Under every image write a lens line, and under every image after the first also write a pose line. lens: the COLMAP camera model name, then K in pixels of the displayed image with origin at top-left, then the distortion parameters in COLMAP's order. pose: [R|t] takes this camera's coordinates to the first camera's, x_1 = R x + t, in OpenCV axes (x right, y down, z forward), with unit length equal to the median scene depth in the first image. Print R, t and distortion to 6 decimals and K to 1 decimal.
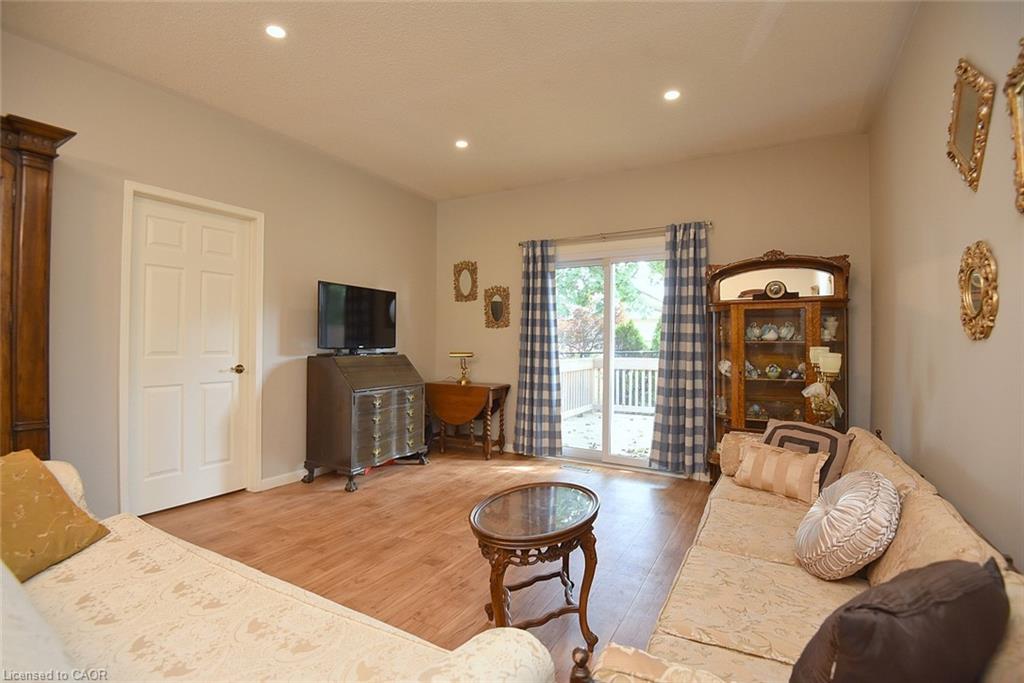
lens RADIAL K [[481.2, 0, 512.0], [0, 481.2, 341.5], [0, 0, 1]] dist [0.000353, -0.023784]
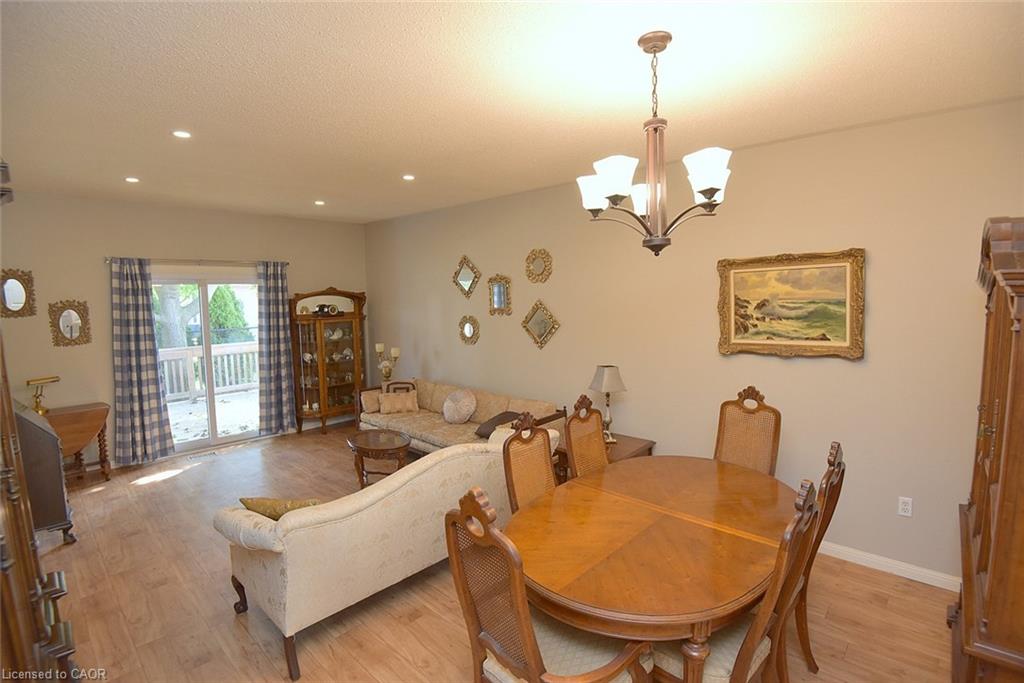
lens RADIAL K [[504.8, 0, 510.7], [0, 504.8, 333.1], [0, 0, 1]] dist [-0.001903, -0.029241]
pose [[0.243035, -0.091683, 0.965675, -0.919547], [0.015008, 0.995760, 0.090762, -0.155279], [-0.969901, -0.007566, 0.243381, -0.057429]]
